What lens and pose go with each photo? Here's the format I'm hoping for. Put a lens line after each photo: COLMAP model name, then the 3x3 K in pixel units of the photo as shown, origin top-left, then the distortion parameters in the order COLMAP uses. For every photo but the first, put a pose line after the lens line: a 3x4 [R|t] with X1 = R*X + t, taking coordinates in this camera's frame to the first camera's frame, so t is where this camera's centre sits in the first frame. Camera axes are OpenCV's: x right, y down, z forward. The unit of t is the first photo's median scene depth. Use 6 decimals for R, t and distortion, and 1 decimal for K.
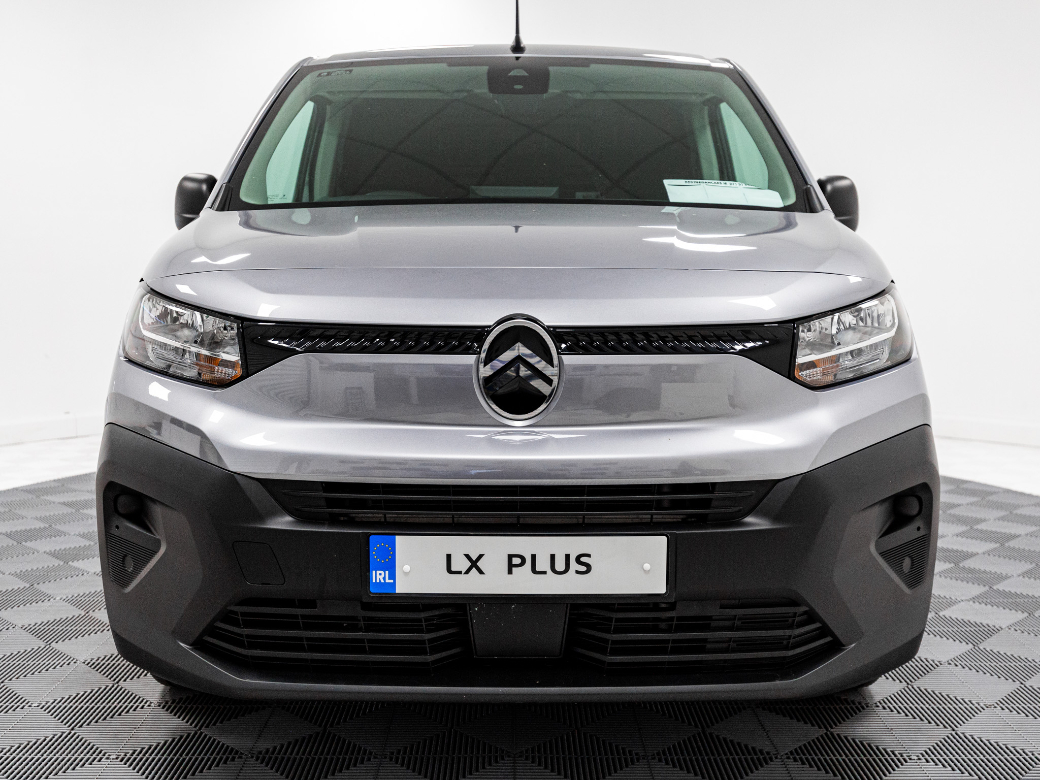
lens RADIAL K [[1113.4, 0, 513.2], [0, 1113.4, 394.3], [0, 0, 1]] dist [0.010010, 0.006900]
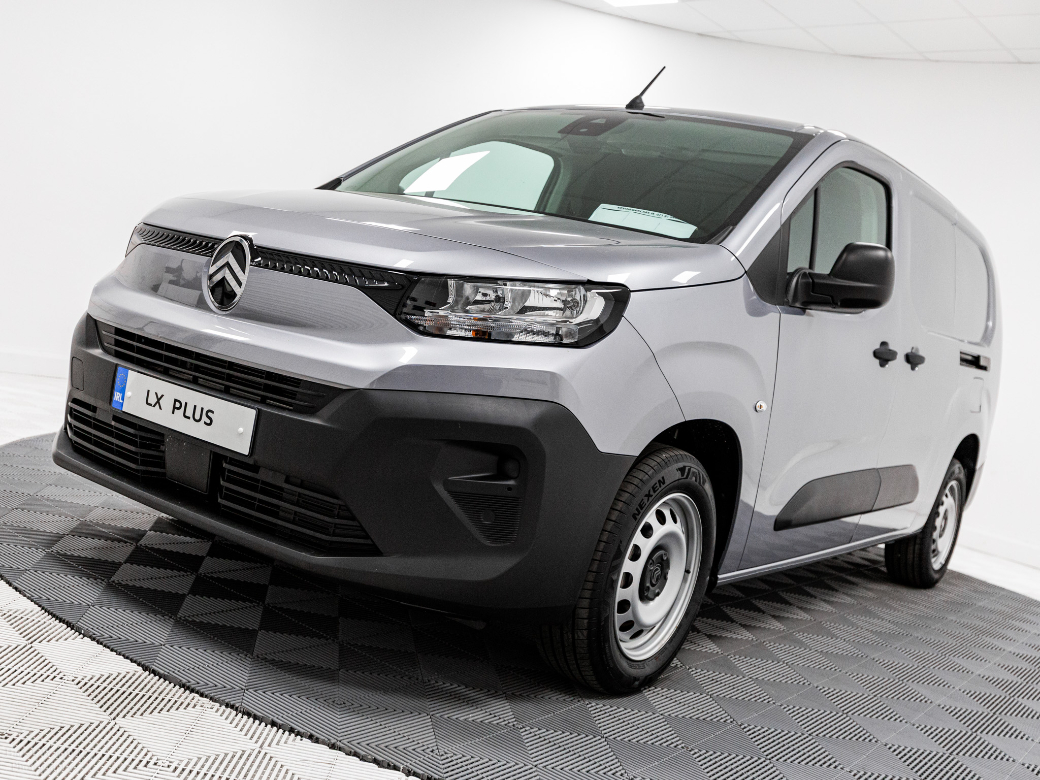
lens RADIAL K [[1079.0, 0, 520.0], [0, 1079.0, 390.0], [0, 0, 1]] dist [-0.011894, 0.014902]
pose [[0.802417, 0.197917, -0.562988, 1.062831], [-0.260940, 0.964800, -0.032742, 0.066316], [0.536691, 0.173179, 0.825816, 0.139491]]
